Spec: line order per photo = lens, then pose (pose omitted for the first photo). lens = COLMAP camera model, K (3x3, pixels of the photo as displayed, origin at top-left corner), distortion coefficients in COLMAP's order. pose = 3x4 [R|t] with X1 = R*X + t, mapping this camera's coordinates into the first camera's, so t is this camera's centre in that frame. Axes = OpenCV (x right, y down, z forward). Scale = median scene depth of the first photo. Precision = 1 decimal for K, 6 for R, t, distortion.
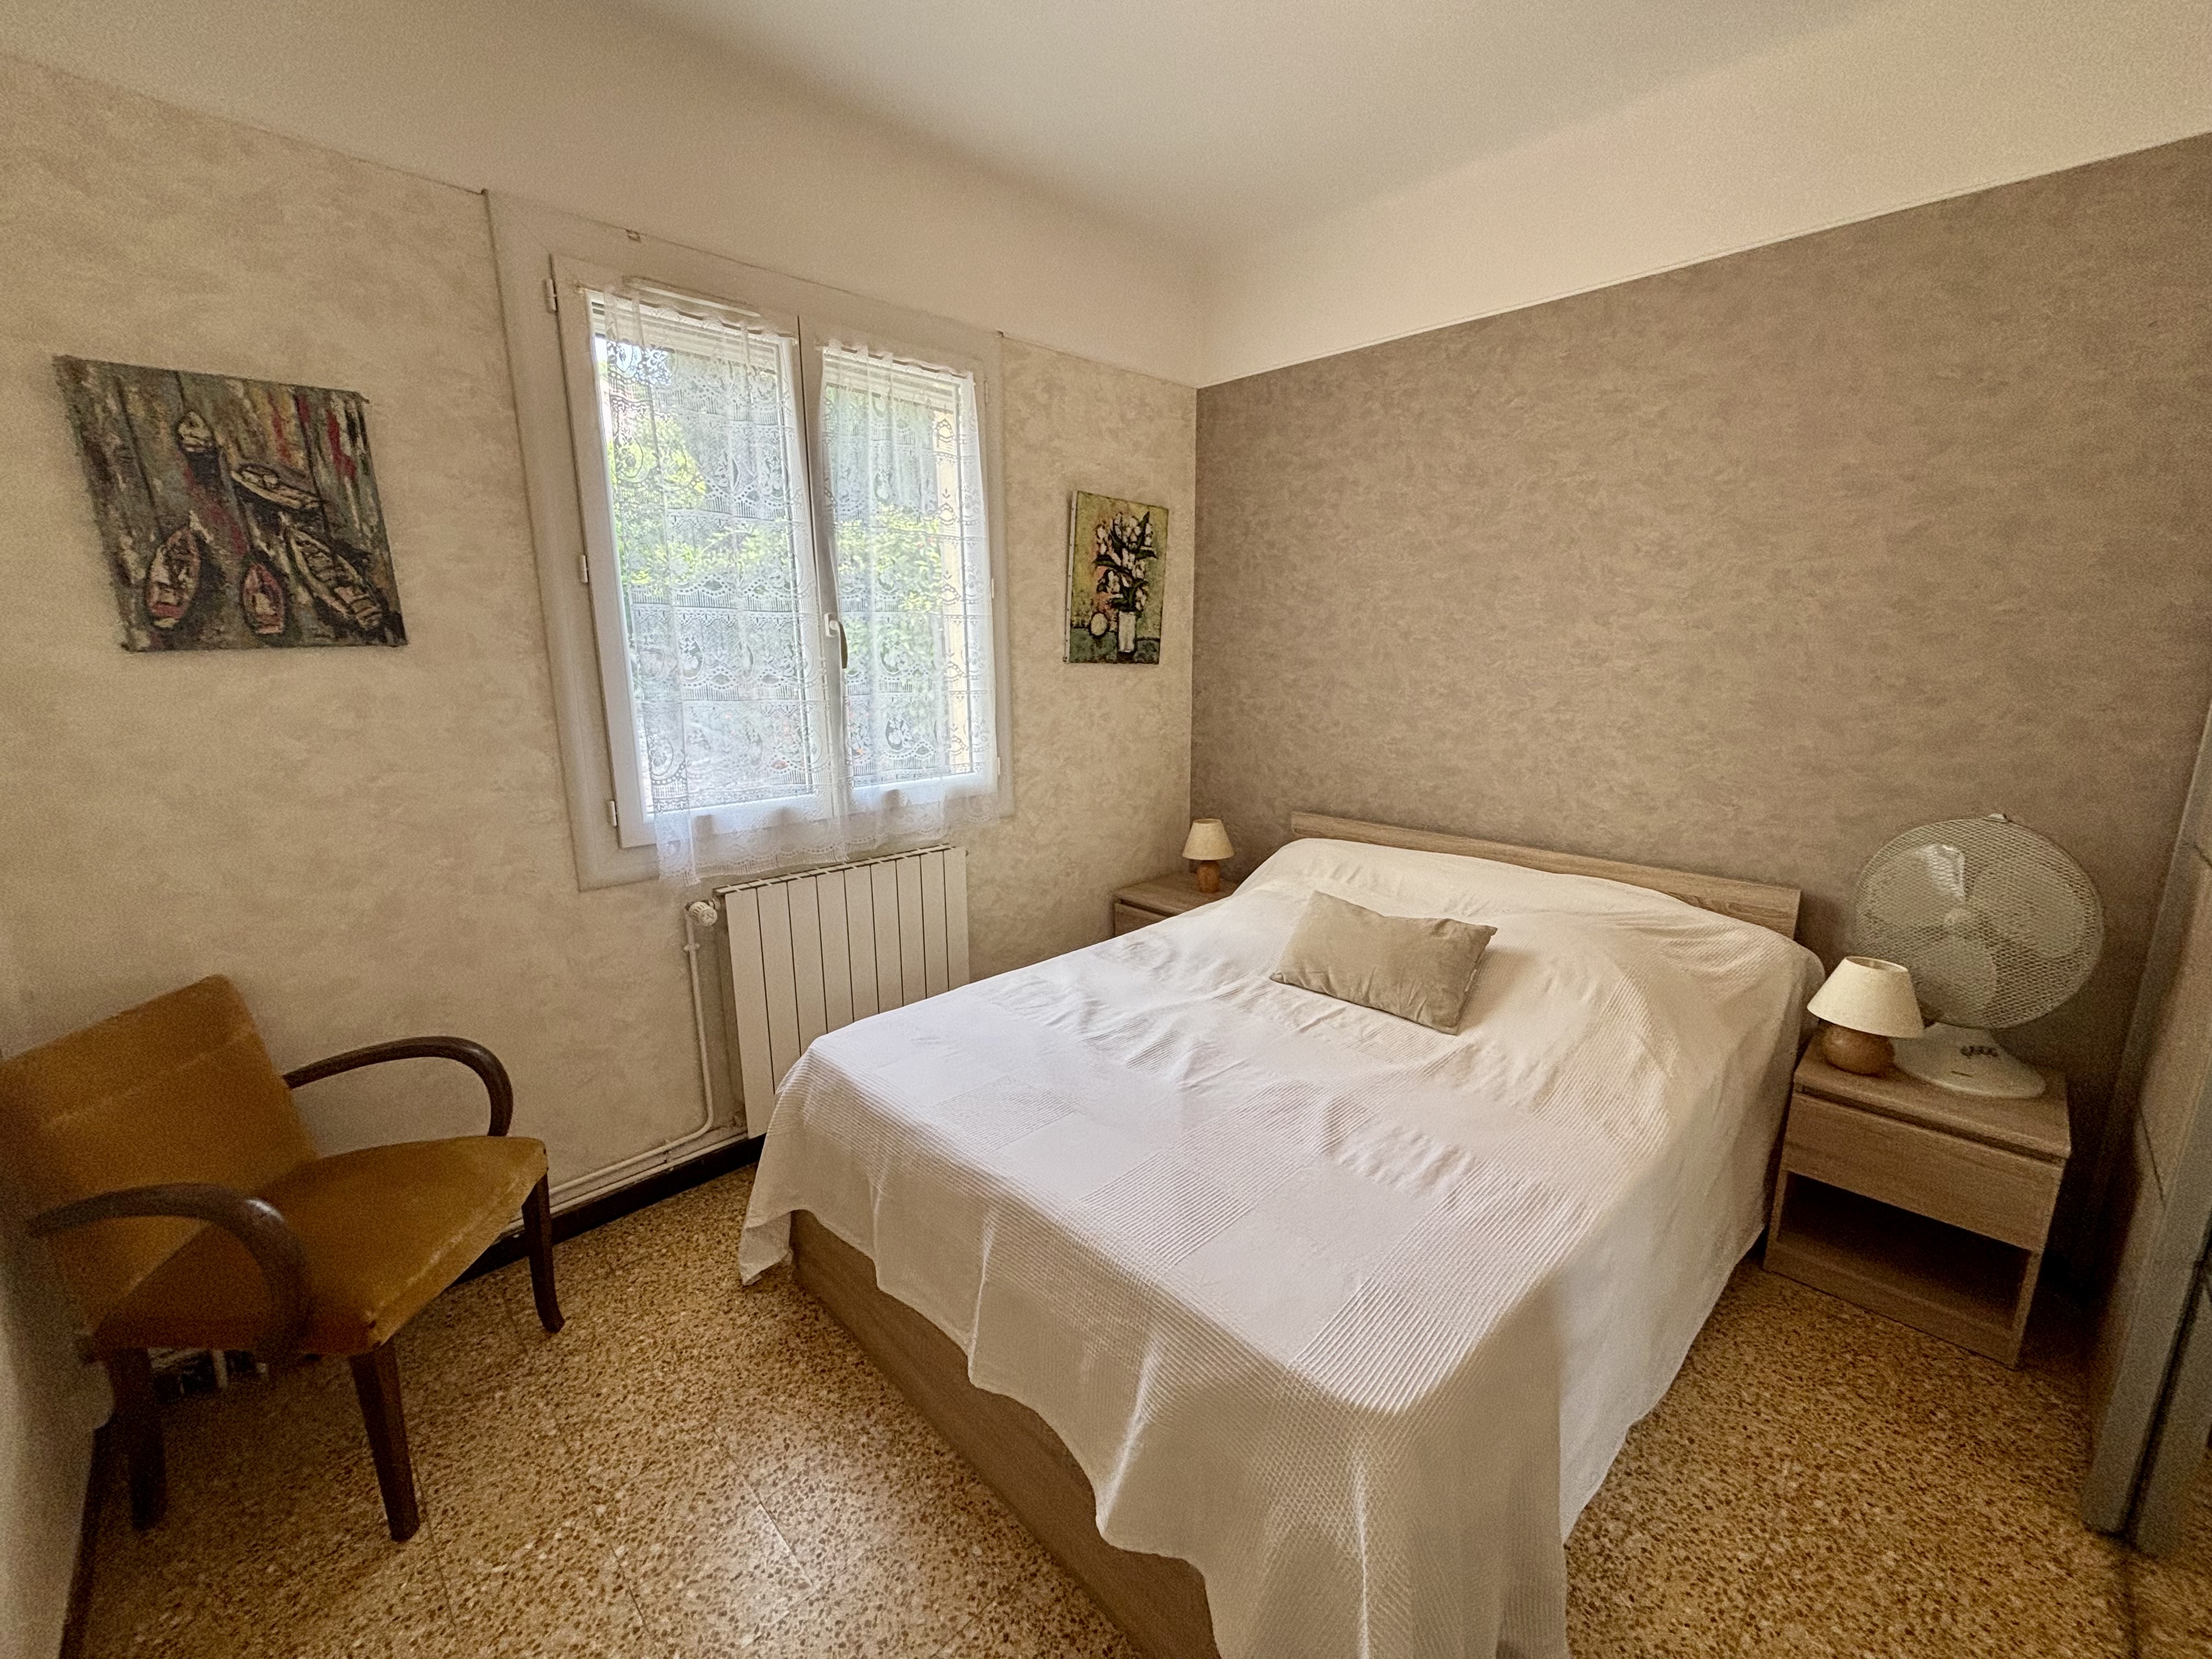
lens RADIAL K [[886.1, 0, 1104.8], [0, 886.1, 832.3], [0, 0, 1]] dist [-0.002959, -0.000676]
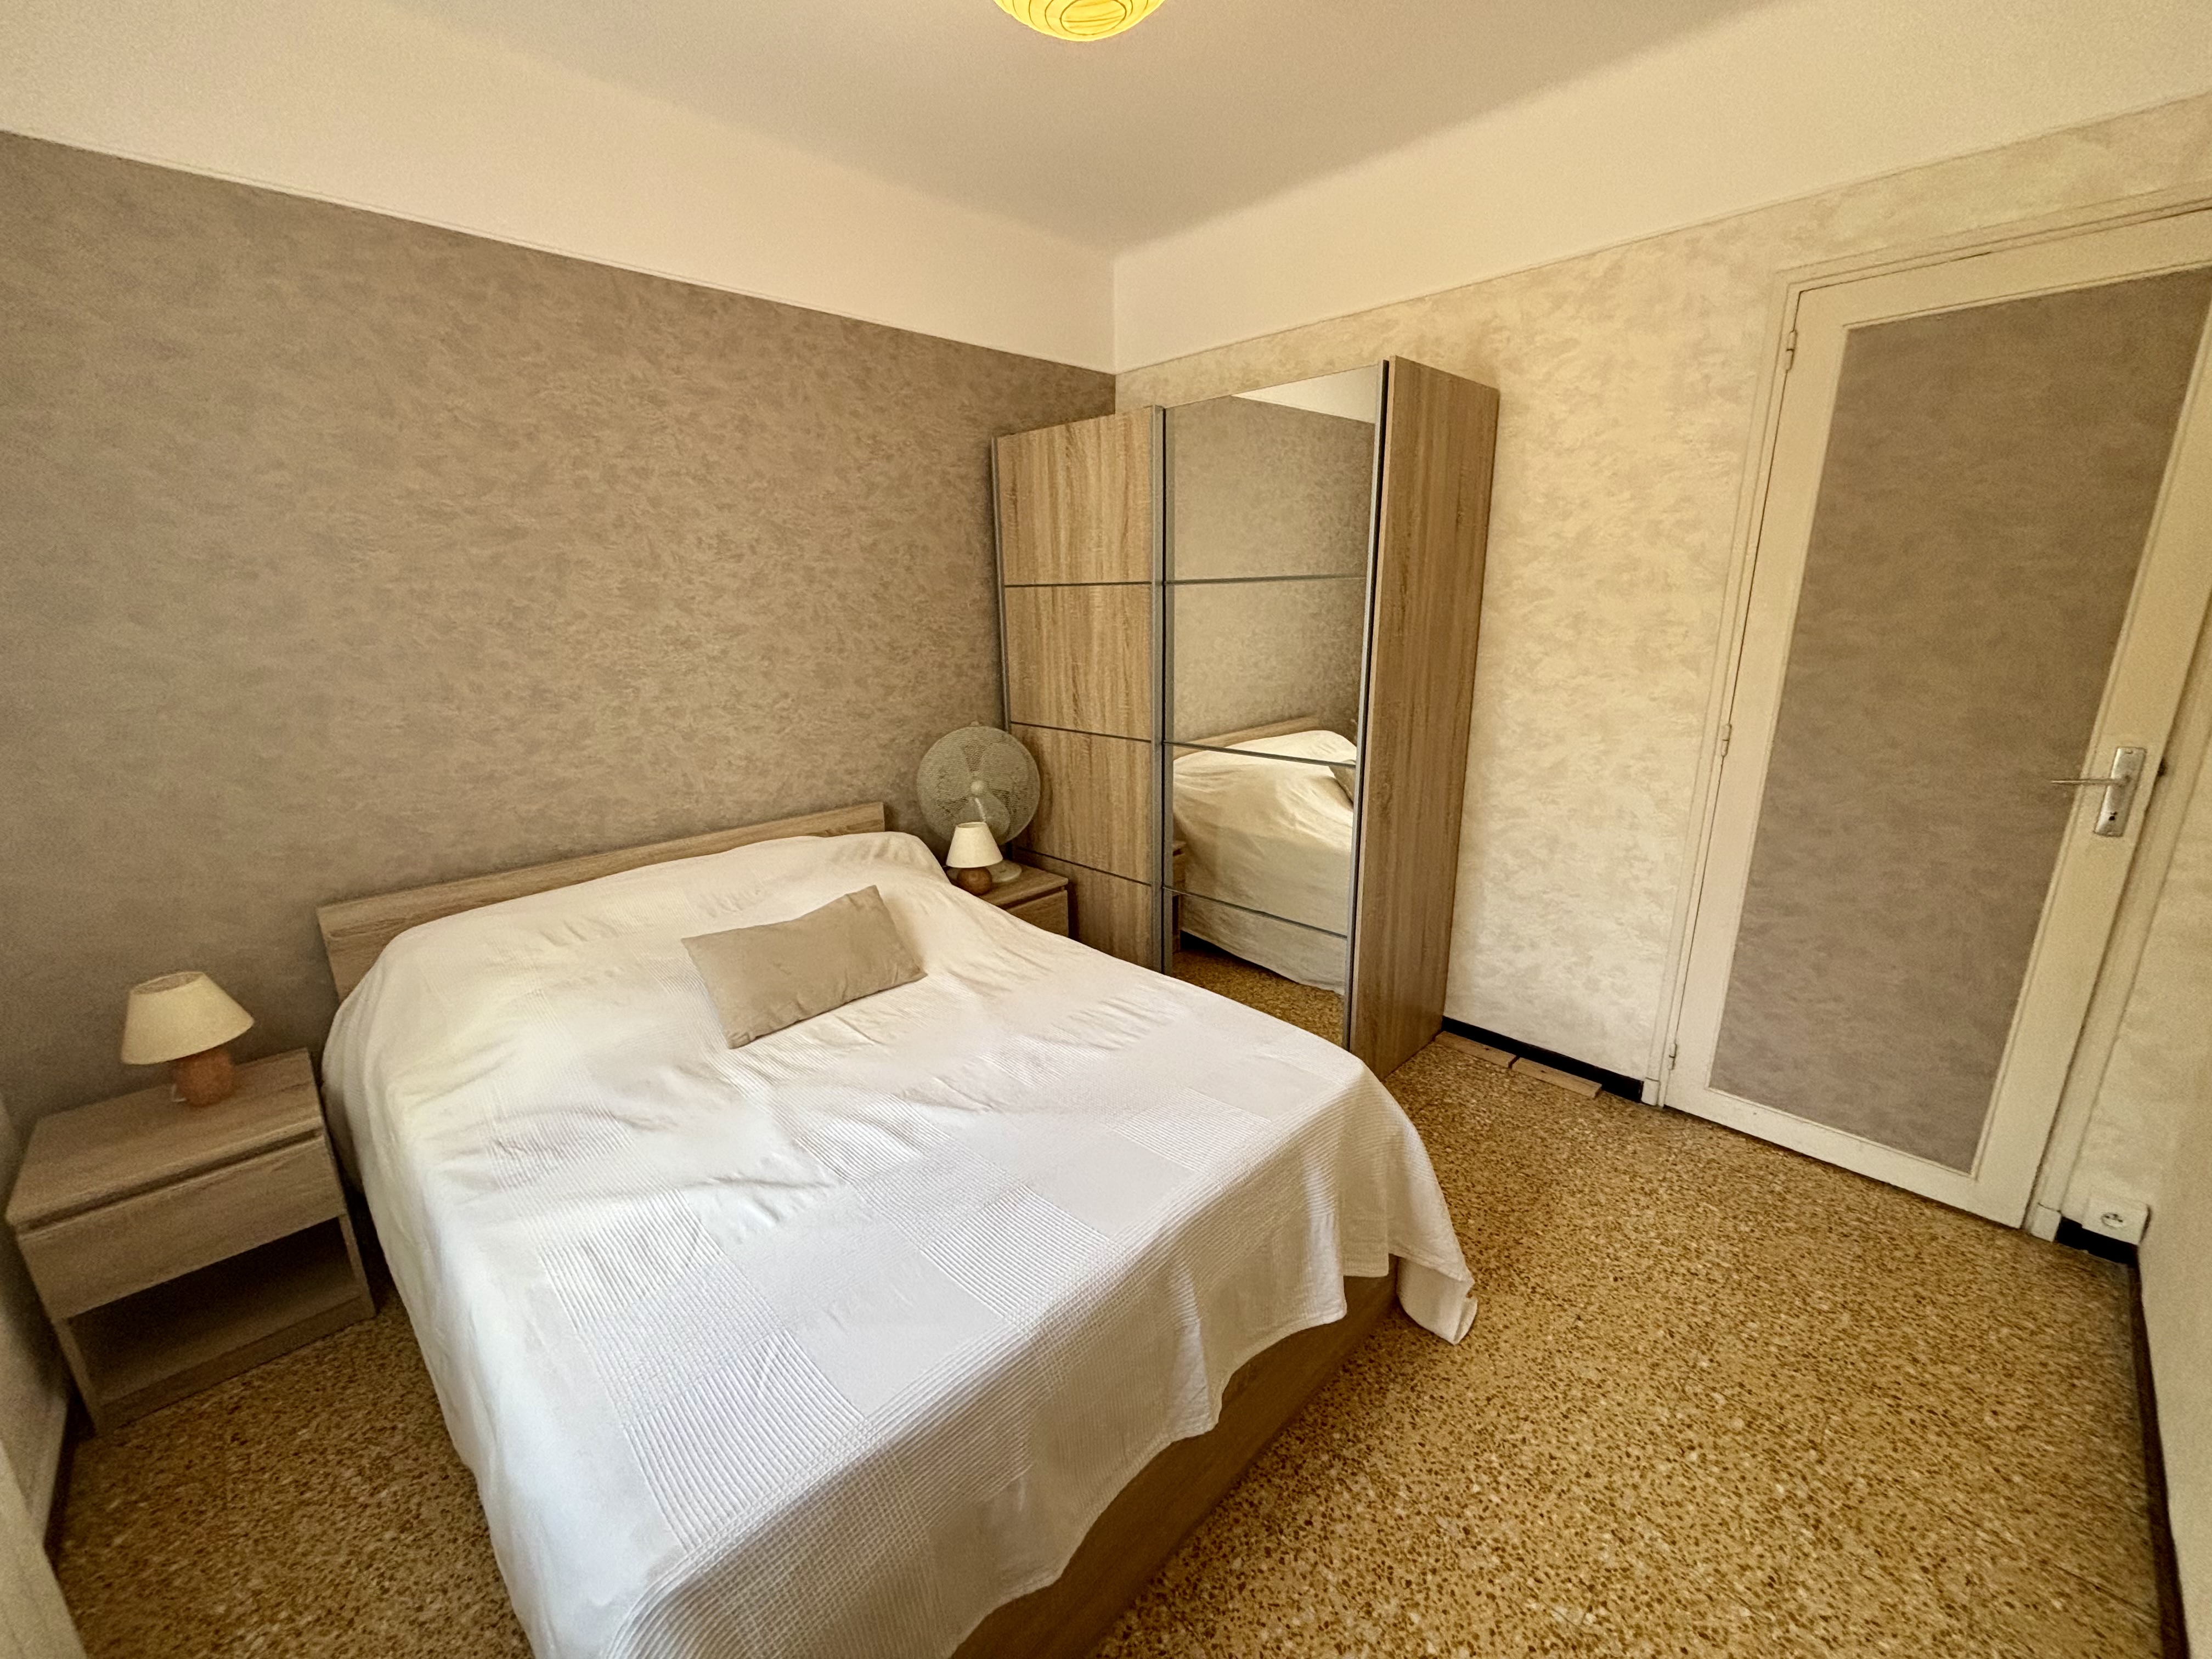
lens RADIAL K [[886.1, 0, 1114.2], [0, 886.1, 828.4], [0, 0, 1]] dist [-0.002959, -0.000676]
pose [[-0.011954, -0.251426, 0.967803, -0.897212], [0.228048, 0.941679, 0.247456, -0.239423], [-0.973576, 0.223664, 0.046081, 0.907827]]
